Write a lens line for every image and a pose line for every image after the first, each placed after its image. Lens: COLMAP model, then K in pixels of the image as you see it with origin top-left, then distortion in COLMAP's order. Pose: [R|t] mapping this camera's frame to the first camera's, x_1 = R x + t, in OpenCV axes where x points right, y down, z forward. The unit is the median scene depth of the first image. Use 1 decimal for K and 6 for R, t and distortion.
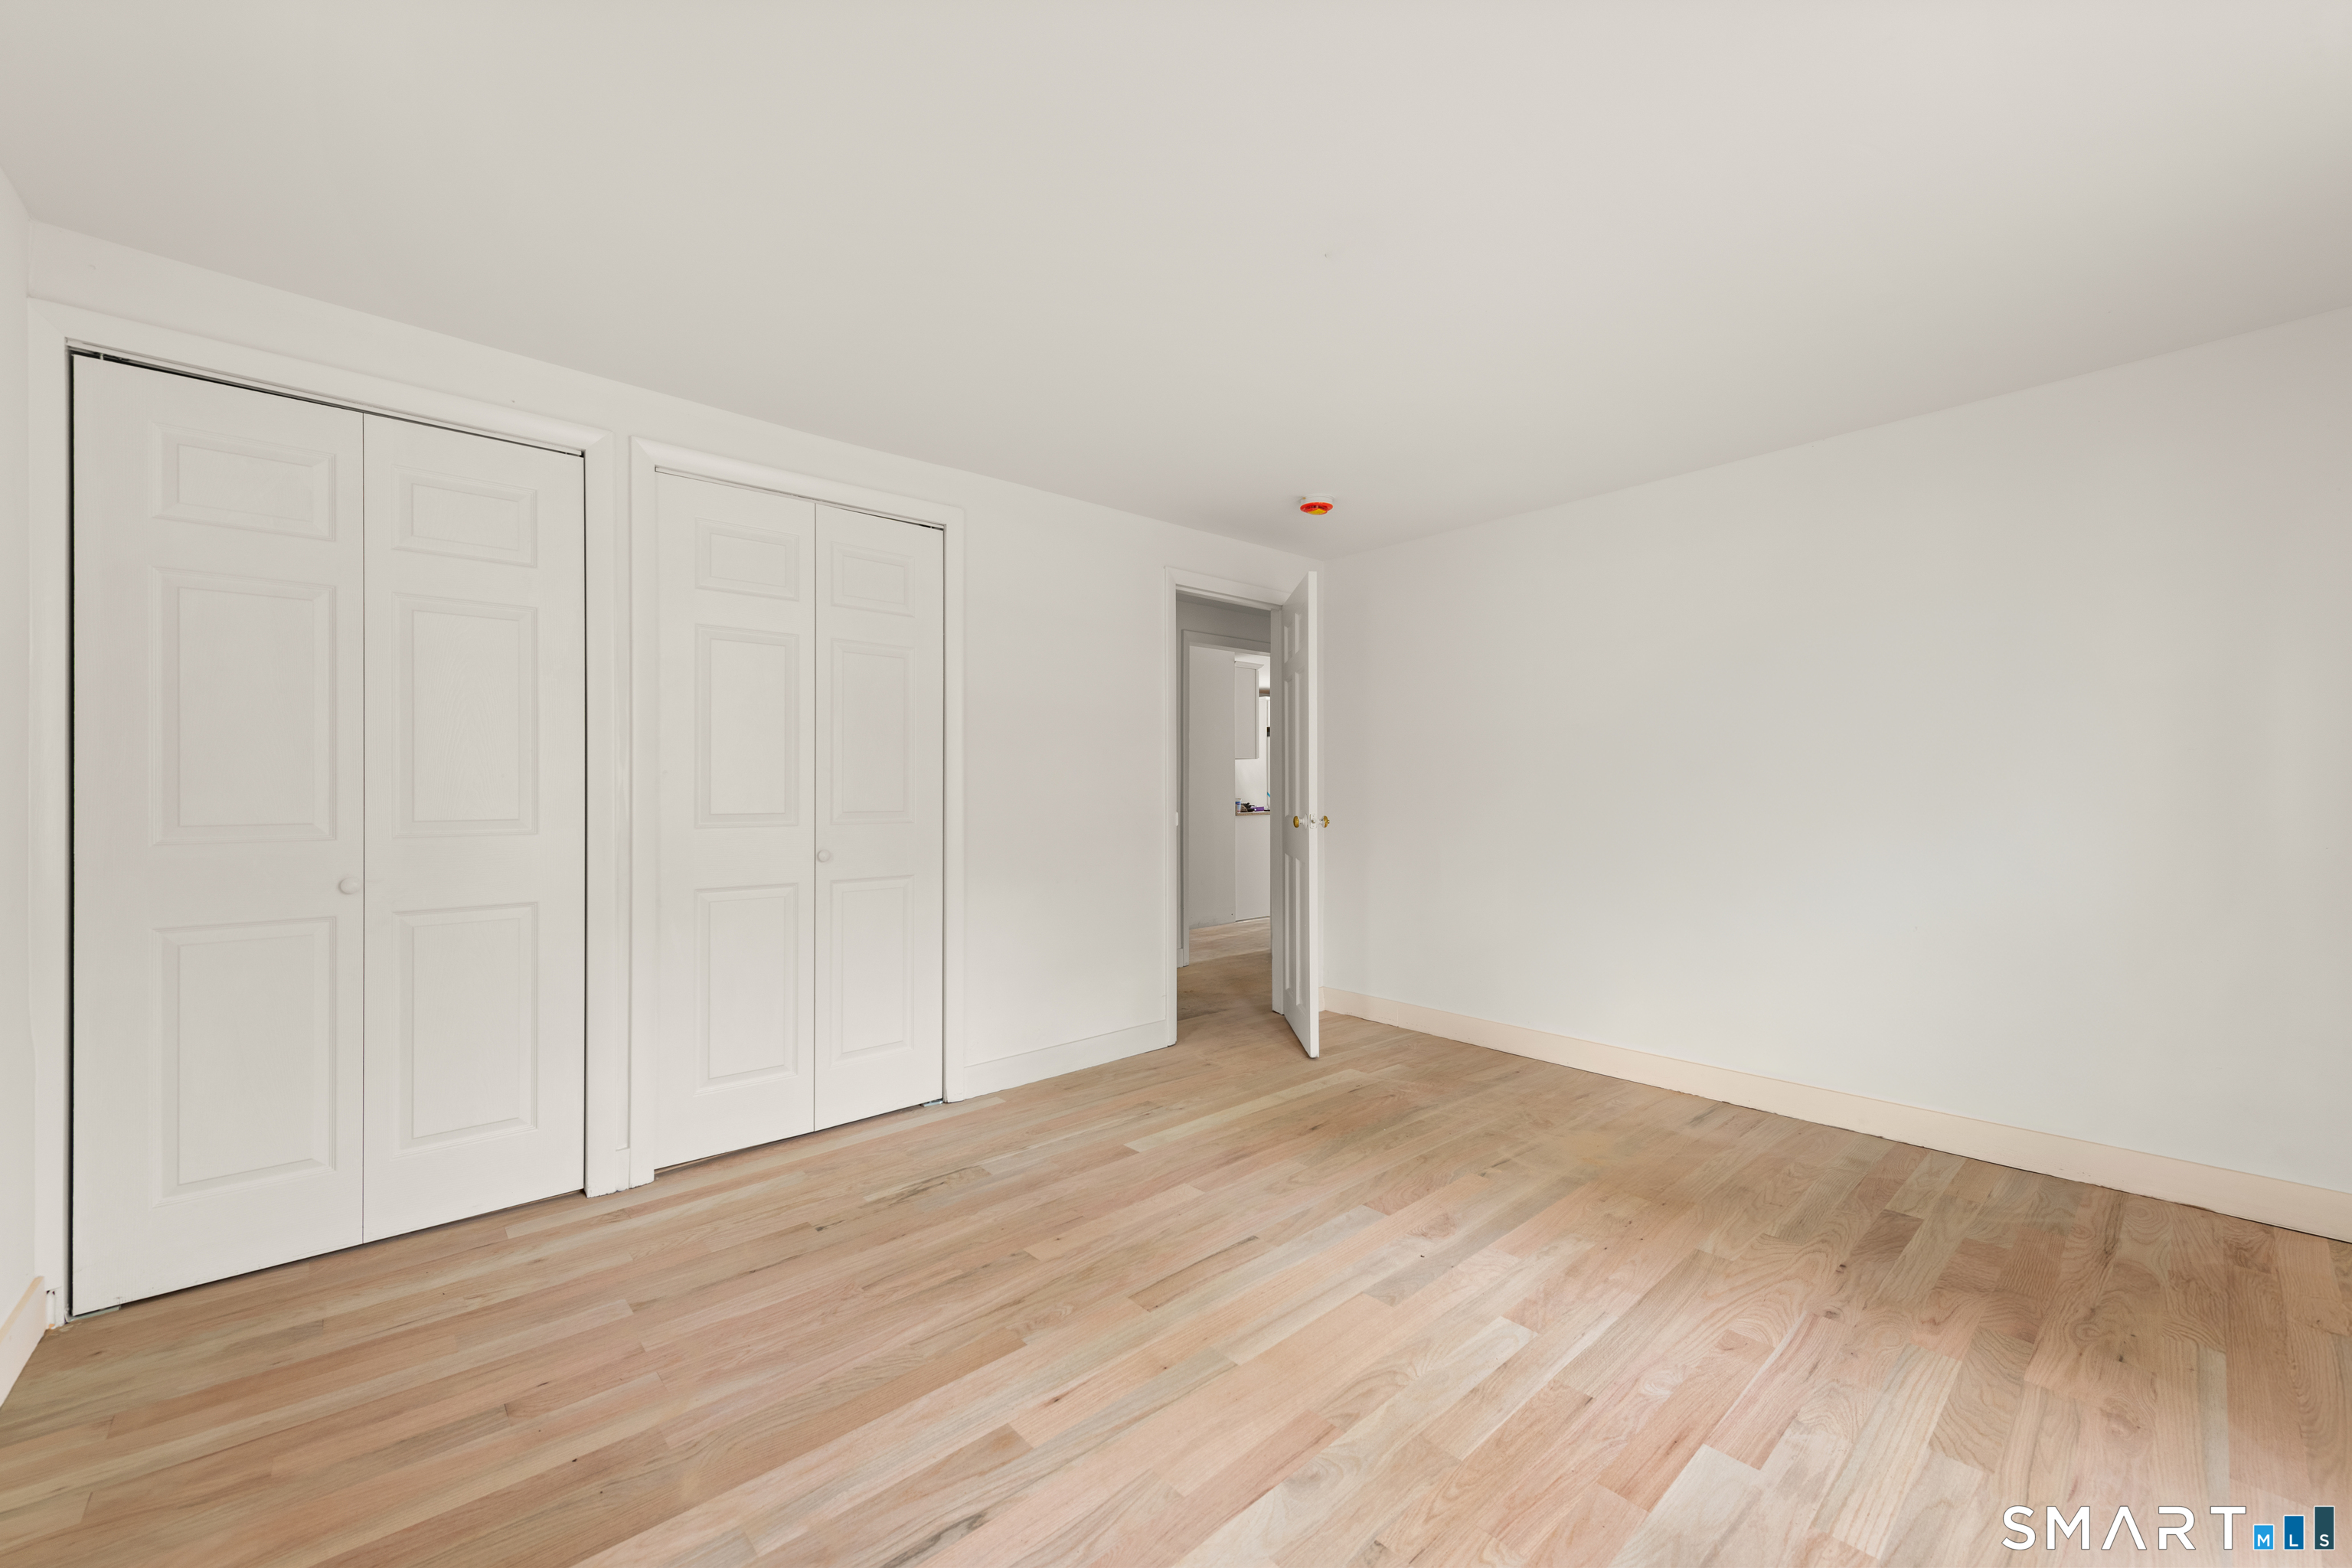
lens RADIAL K [[938.9, 0, 1167.9], [0, 938.9, 779.8], [0, 0, 1]] dist [-0.001047, -0.000007]
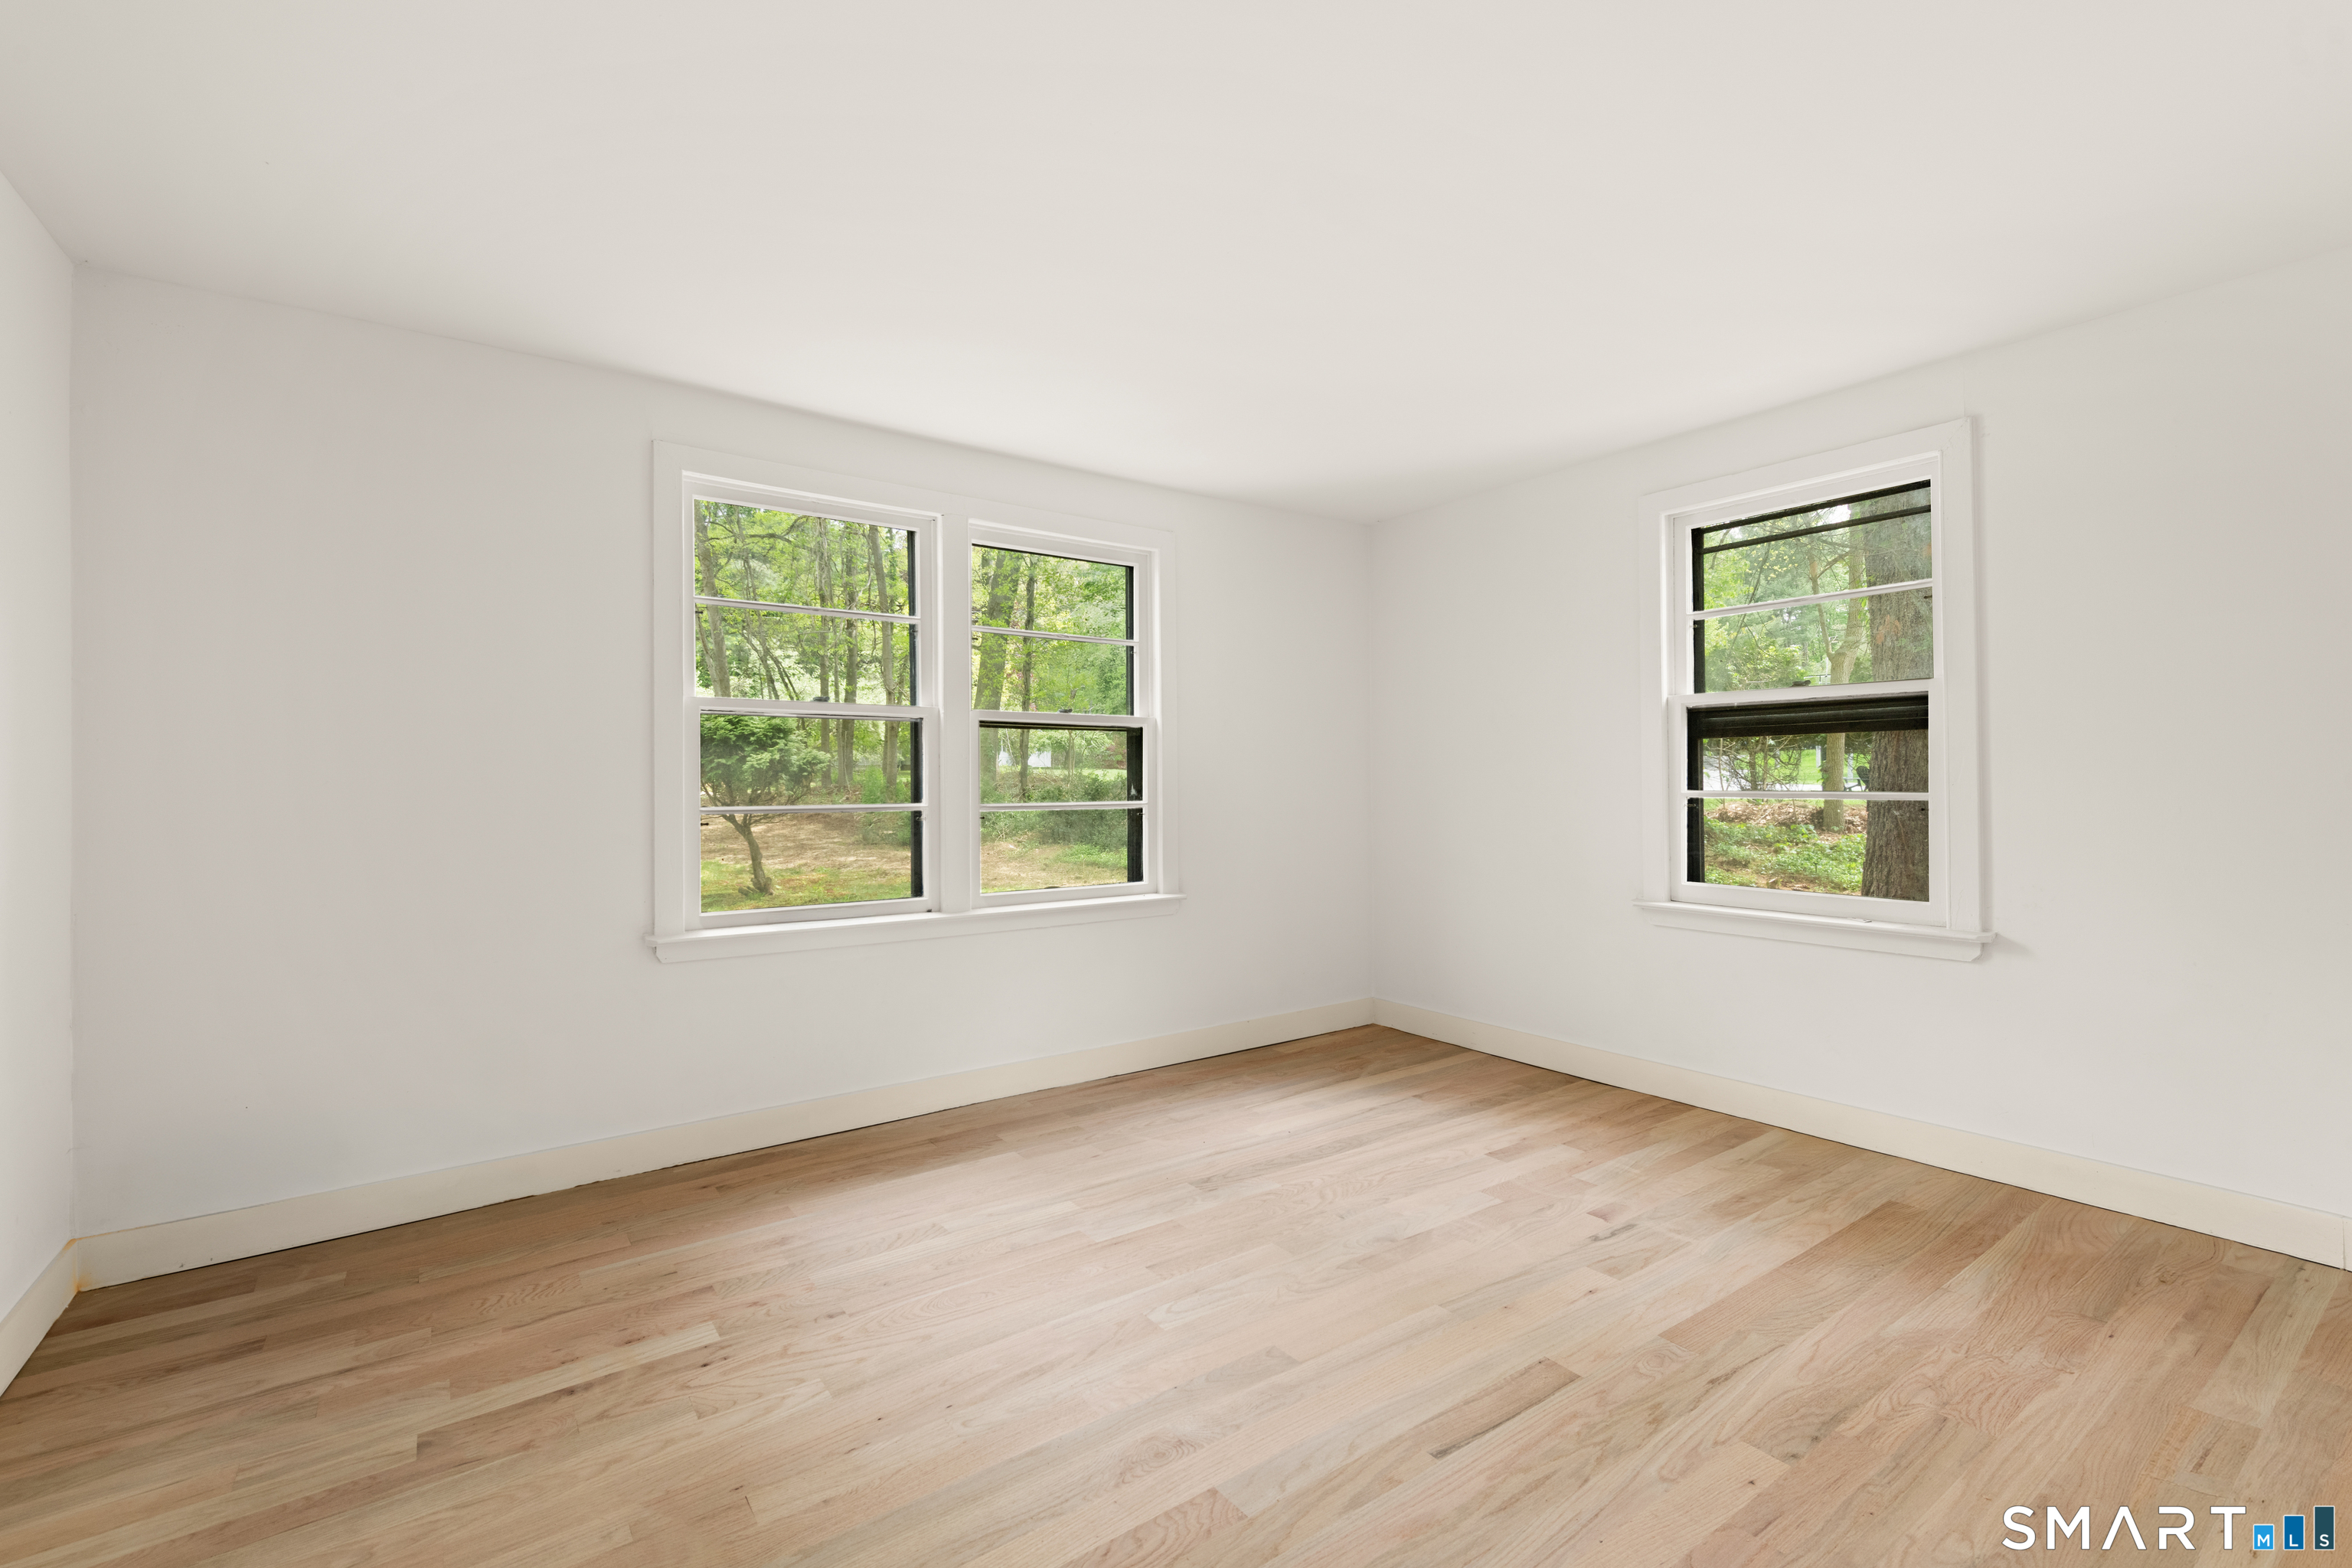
lens RADIAL K [[1024.7, 0, 1176.0], [0, 1024.7, 784.0], [0, 0, 1]] dist [0.000172, -0.000046]
pose [[-0.994501, 0.012228, 0.104009, 0.228100], [0.011143, 0.999877, -0.011013, 0.023009], [-0.104131, -0.009794, -0.994515, 2.051614]]
